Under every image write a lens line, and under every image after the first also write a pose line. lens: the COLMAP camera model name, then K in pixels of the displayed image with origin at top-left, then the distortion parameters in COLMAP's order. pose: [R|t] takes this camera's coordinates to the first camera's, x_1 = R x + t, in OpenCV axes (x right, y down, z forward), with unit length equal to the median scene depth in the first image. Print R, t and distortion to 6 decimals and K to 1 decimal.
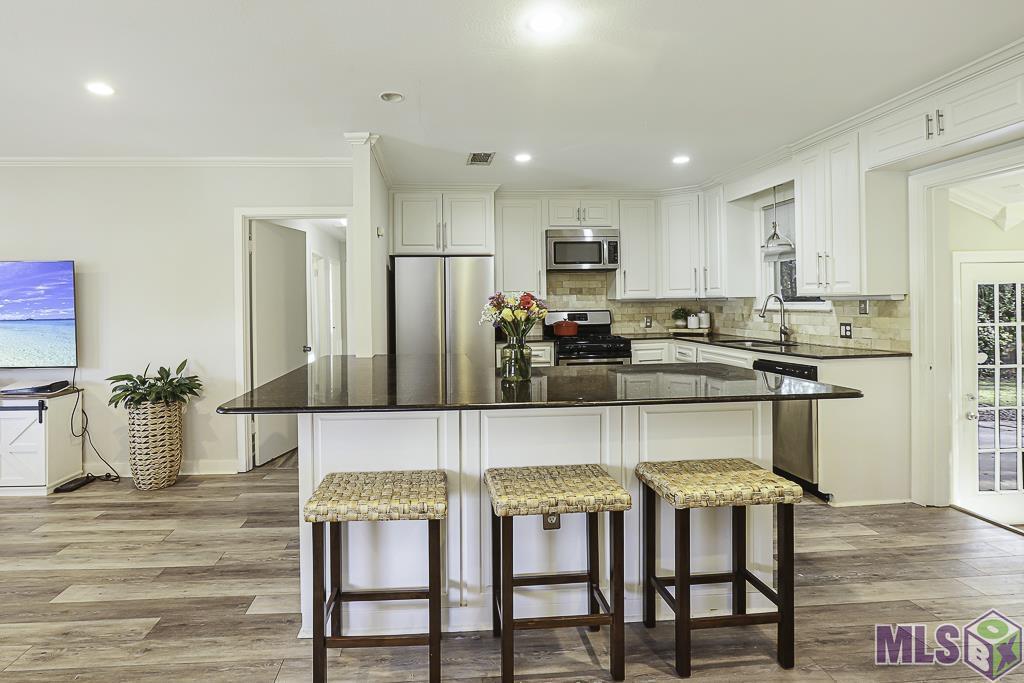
lens RADIAL K [[473.3, 0, 511.0], [0, 473.3, 318.8], [0, 0, 1]] dist [0.000685, 0.000050]
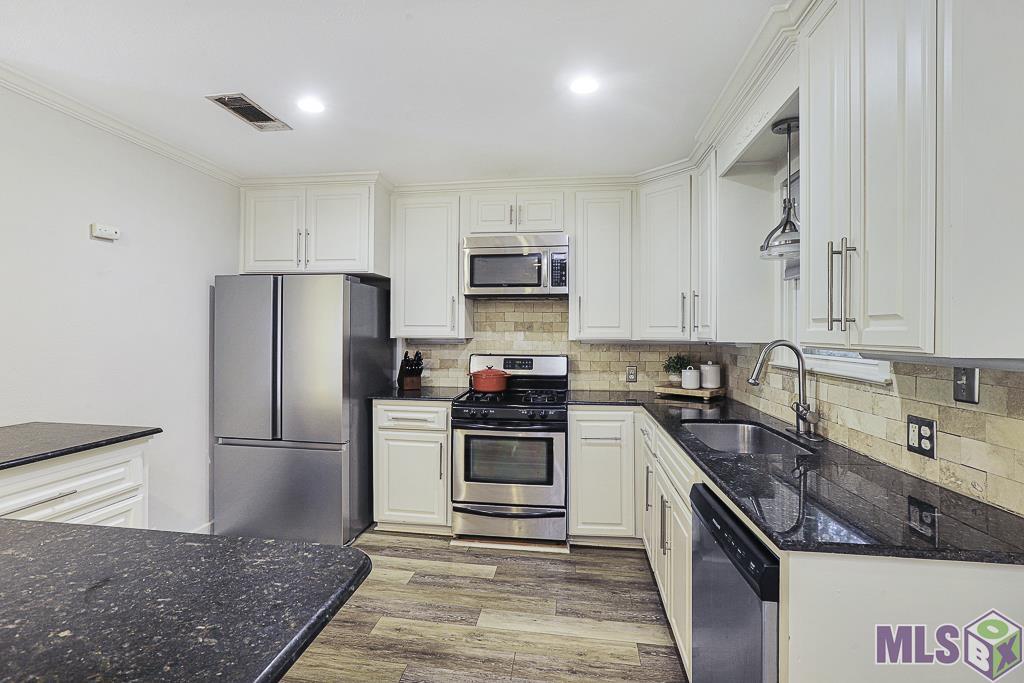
lens RADIAL K [[463.6, 0, 512.0], [0, 463.6, 341.5], [0, 0, 1]] dist [-0.000055, 0.000157]
pose [[0.975947, 0.024460, -0.216633, 0.293773], [-0.028780, 0.999444, -0.016806, -0.026220], [0.216102, 0.022636, 0.976108, 0.348649]]
